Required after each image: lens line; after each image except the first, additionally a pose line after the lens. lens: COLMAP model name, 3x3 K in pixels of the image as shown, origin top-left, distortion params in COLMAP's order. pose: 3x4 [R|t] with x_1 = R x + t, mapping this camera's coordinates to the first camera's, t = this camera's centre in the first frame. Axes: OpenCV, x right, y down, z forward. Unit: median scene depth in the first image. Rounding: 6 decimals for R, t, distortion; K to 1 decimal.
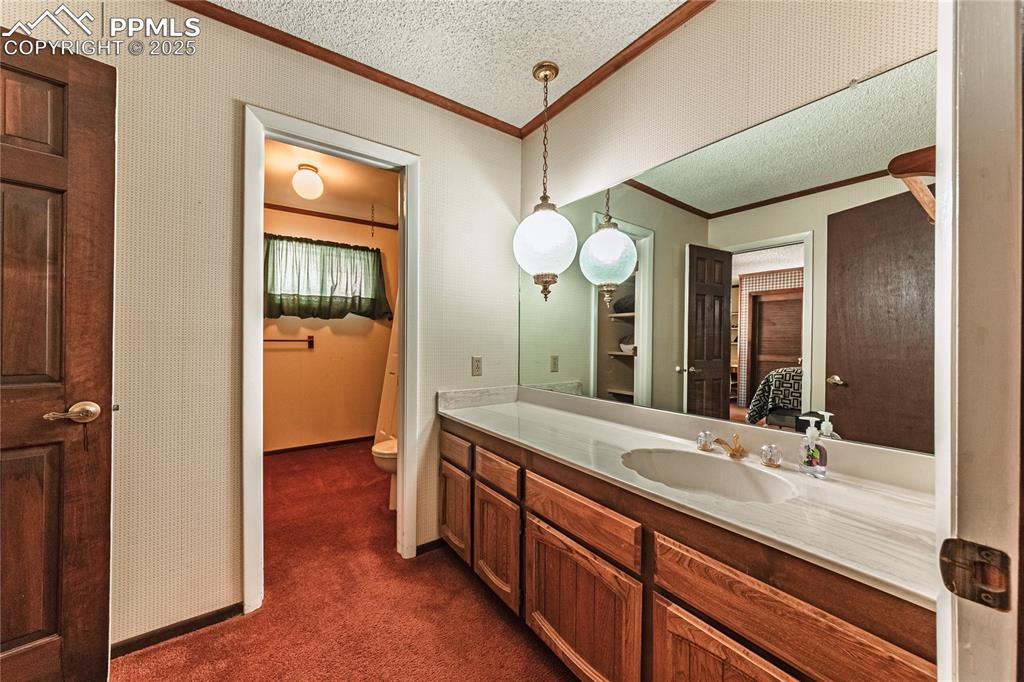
lens RADIAL K [[376.3, 0, 512.8], [0, 376.3, 338.5], [0, 0, 1]] dist [-0.001133, -0.000283]
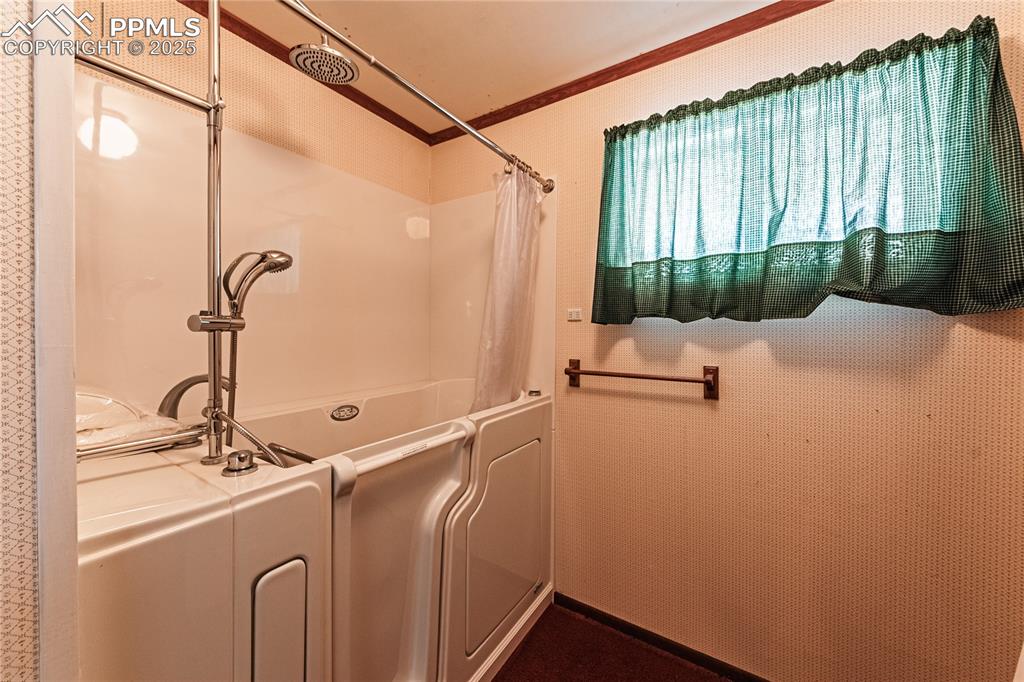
lens RADIAL K [[376.3, 0, 512.8], [0, 376.3, 338.5], [0, 0, 1]] dist [-0.001133, -0.000283]
pose [[0.377542, 0.009788, -0.925941, -0.264003], [-0.005651, 0.999950, 0.008266, -0.037143], [0.925975, 0.002112, 0.377579, 0.673423]]
